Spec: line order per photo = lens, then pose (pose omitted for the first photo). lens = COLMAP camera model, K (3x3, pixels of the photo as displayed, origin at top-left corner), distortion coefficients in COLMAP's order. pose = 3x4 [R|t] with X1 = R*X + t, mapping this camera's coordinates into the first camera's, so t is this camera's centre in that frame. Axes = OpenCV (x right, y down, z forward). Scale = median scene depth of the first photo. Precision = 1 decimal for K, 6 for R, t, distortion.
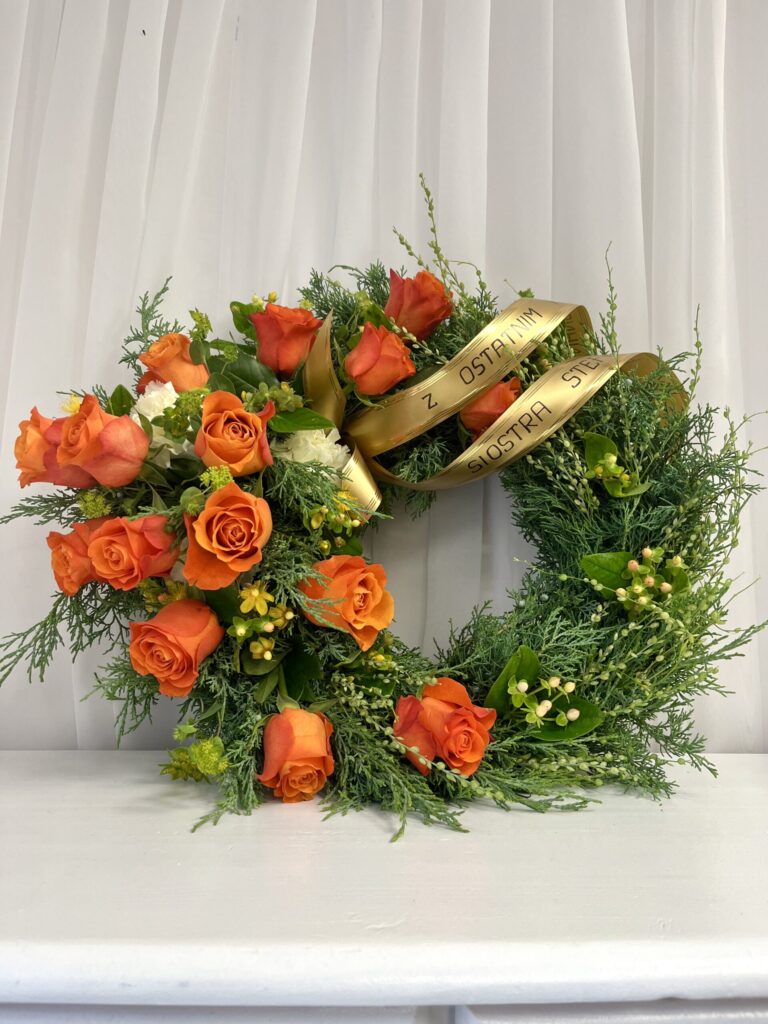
lens RADIAL K [[797.4, 0, 386.2], [0, 797.4, 517.8], [0, 0, 1]] dist [0.048136, -0.095425]
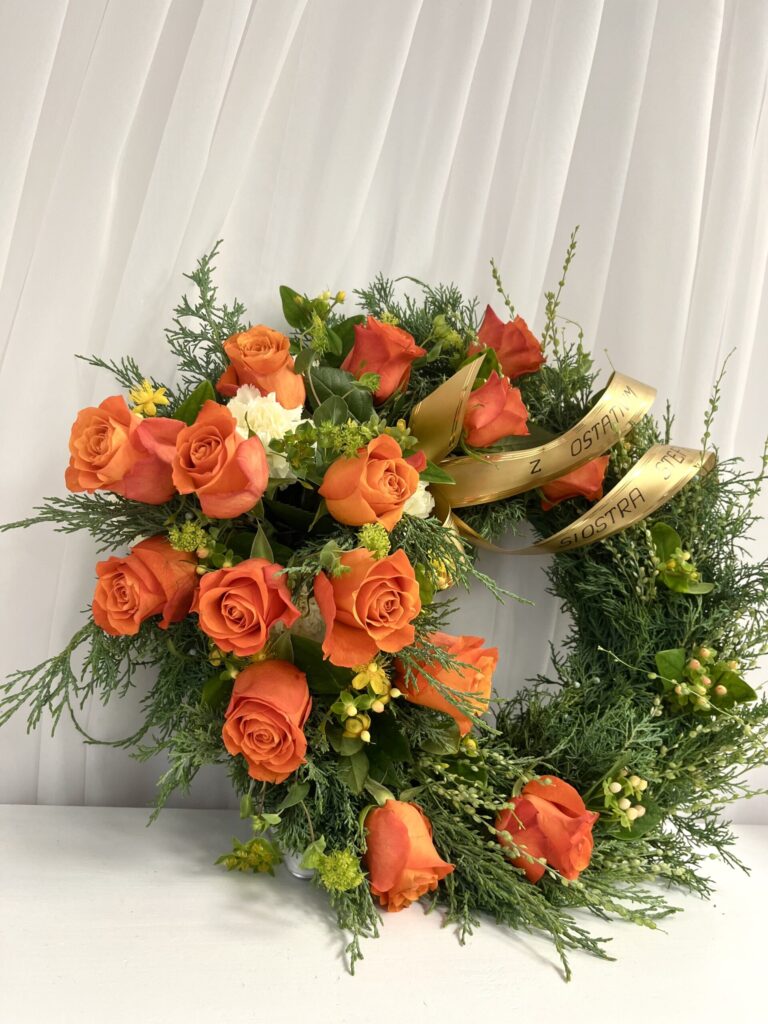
lens RADIAL K [[797.4, 0, 383.5], [0, 797.4, 517.9], [0, 0, 1]] dist [0.048136, -0.095425]
pose [[0.930316, 0.151923, 0.333813, -0.447950], [-0.170393, 0.985018, 0.026579, -0.087644], [-0.324774, -0.081606, 0.942265, 0.181589]]
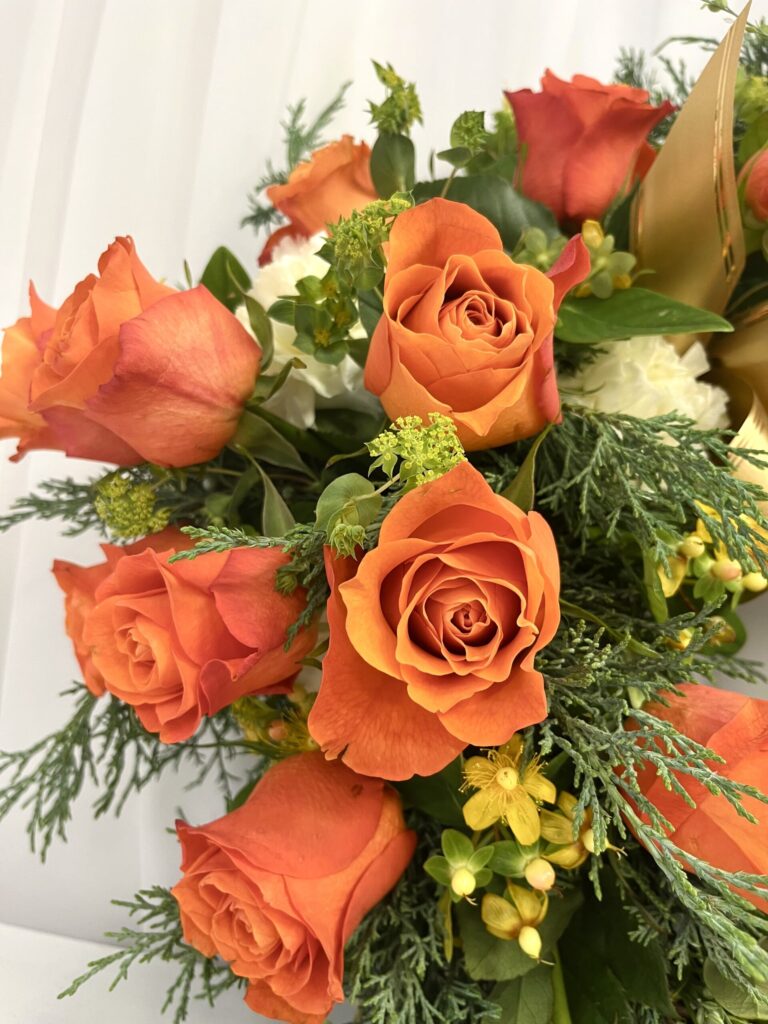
lens RADIAL K [[797.4, 0, 389.0], [0, 797.4, 522.8], [0, 0, 1]] dist [0.048136, -0.095425]
pose [[0.971450, 0.052638, -0.231333, -0.132608], [-0.047530, 0.998488, 0.027602, -0.025661], [0.232437, -0.015818, 0.972483, 0.614131]]
